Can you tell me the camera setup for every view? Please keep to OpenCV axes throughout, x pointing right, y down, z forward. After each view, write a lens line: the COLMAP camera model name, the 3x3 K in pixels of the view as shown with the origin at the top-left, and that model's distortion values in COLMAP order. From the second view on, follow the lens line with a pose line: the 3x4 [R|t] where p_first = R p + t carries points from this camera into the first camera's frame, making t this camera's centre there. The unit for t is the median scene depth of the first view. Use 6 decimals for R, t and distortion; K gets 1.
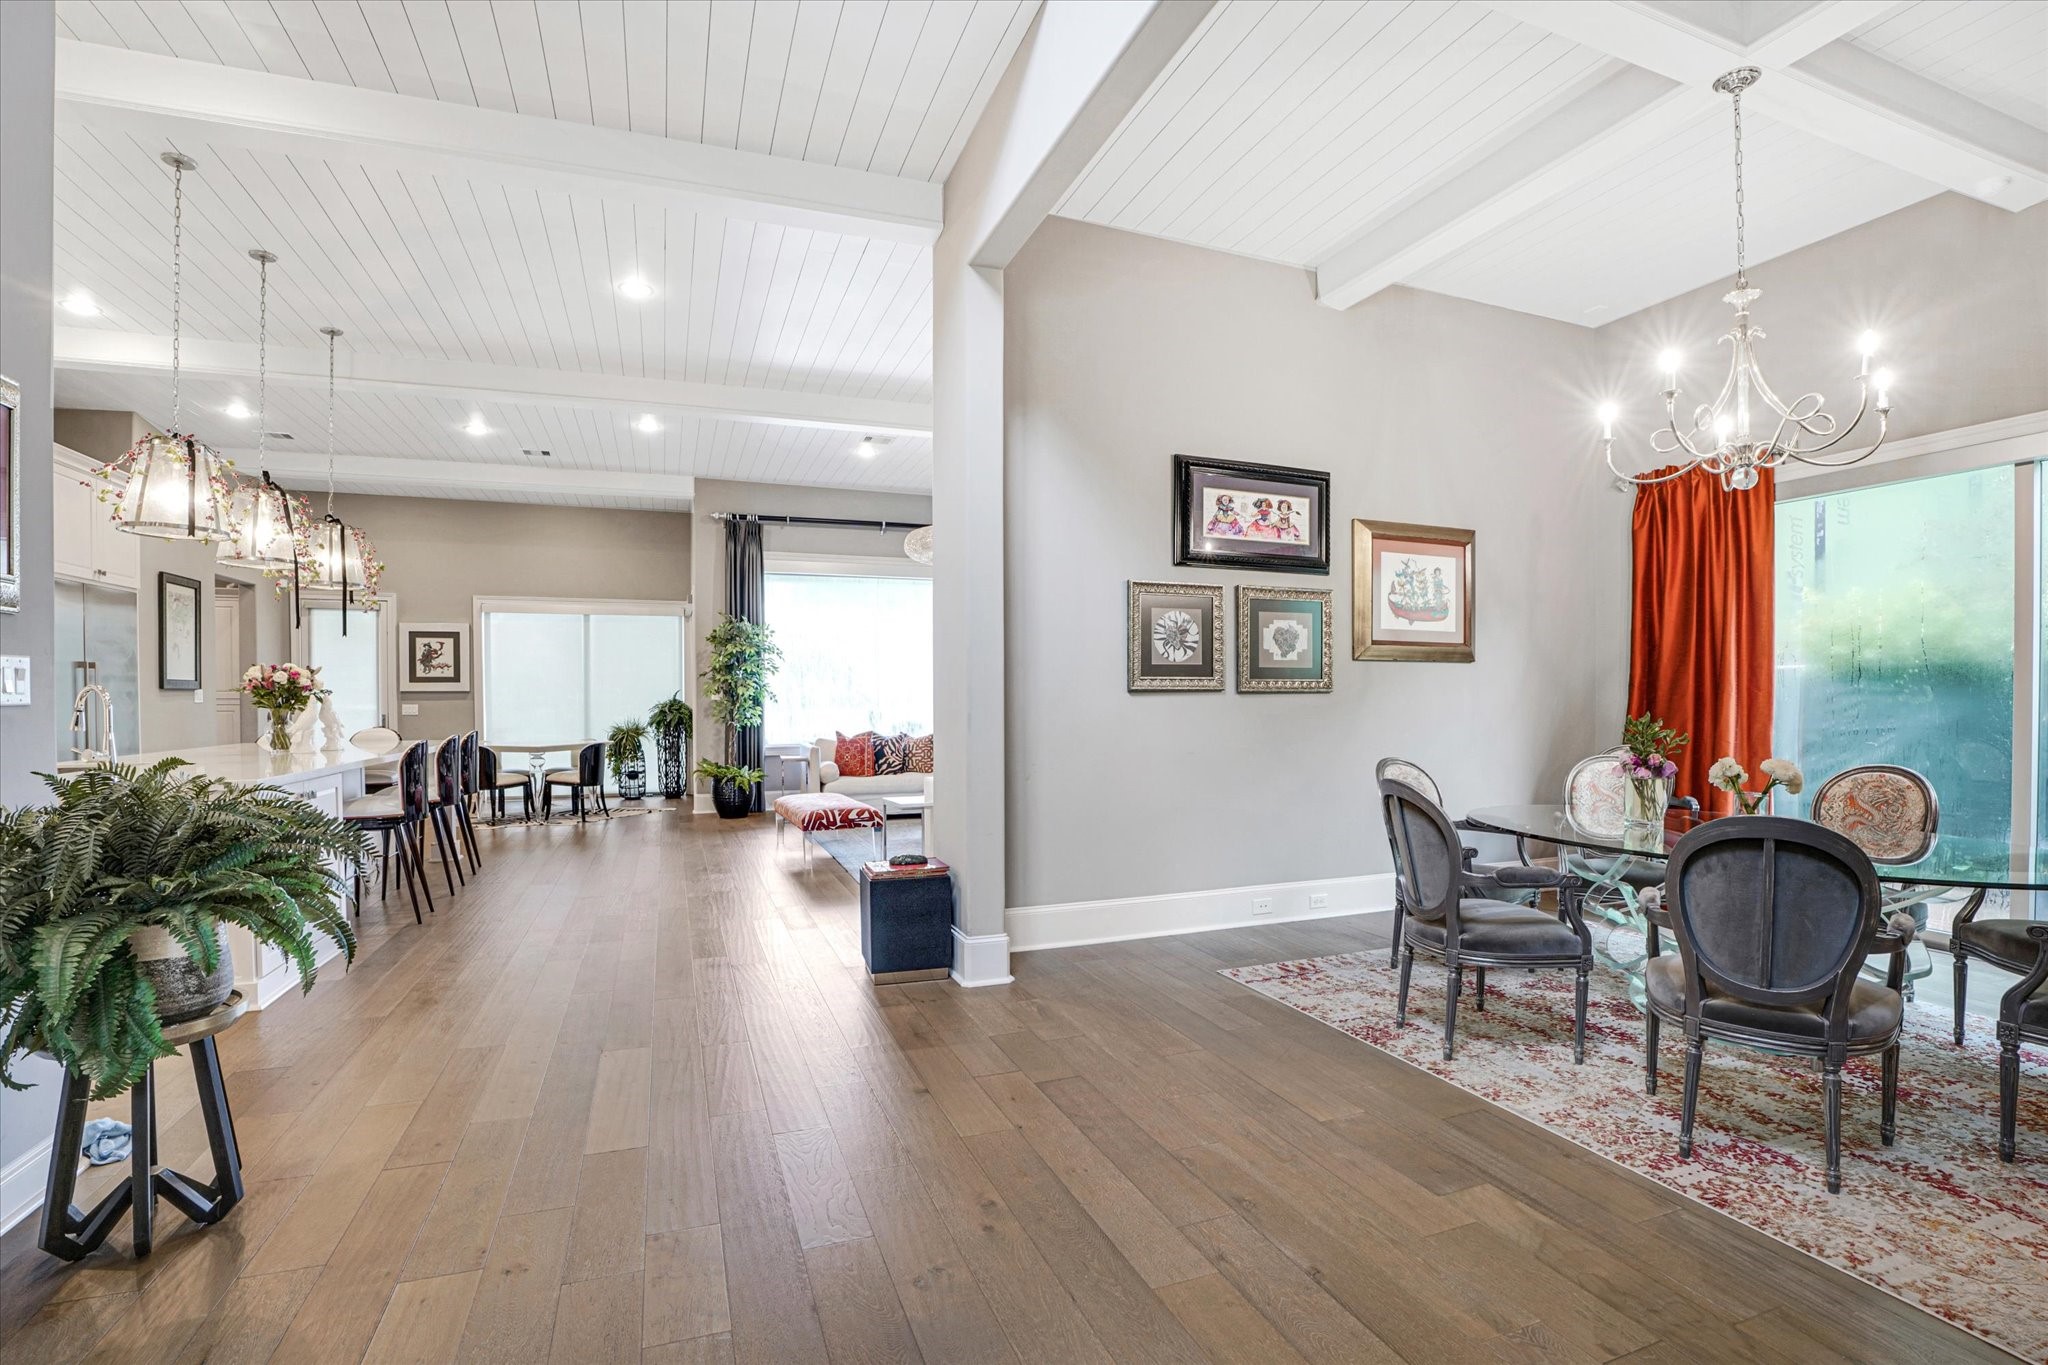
lens RADIAL K [[954.4, 0, 1034.2], [0, 954.4, 690.0], [0, 0, 1]] dist [-0.027612, 0.002091]
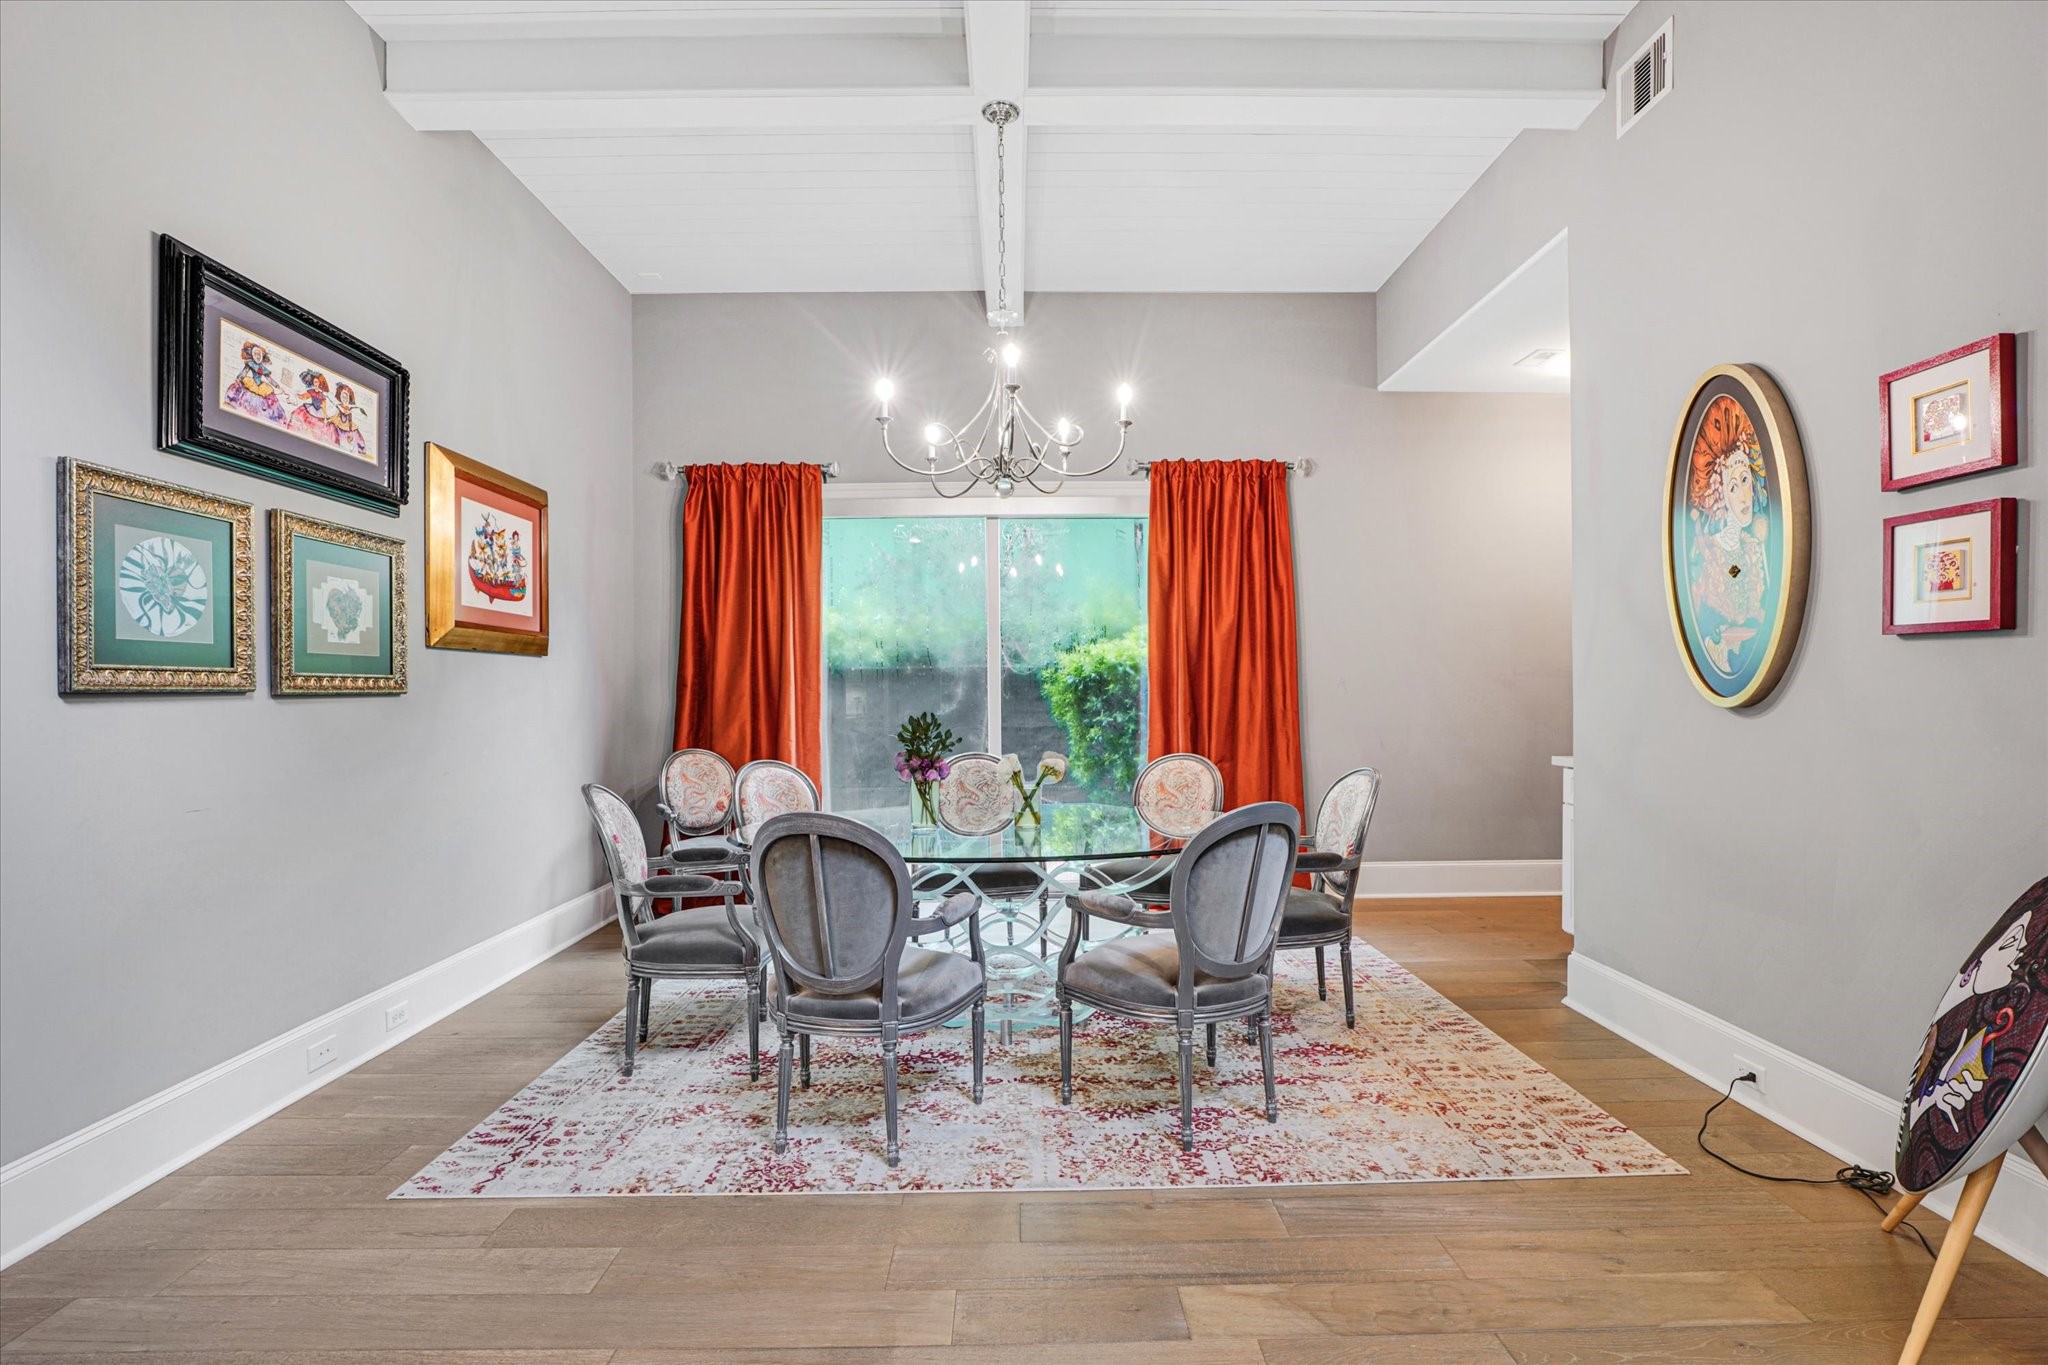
lens RADIAL K [[954.4, 0, 1023.3], [0, 954.4, 691.0], [0, 0, 1]] dist [-0.027612, 0.002091]
pose [[0.358249, -0.000833, 0.933626, -0.152690], [0.004057, 0.999992, -0.000665, 0.002012], [-0.933617, 0.004026, 0.358249, 0.379163]]
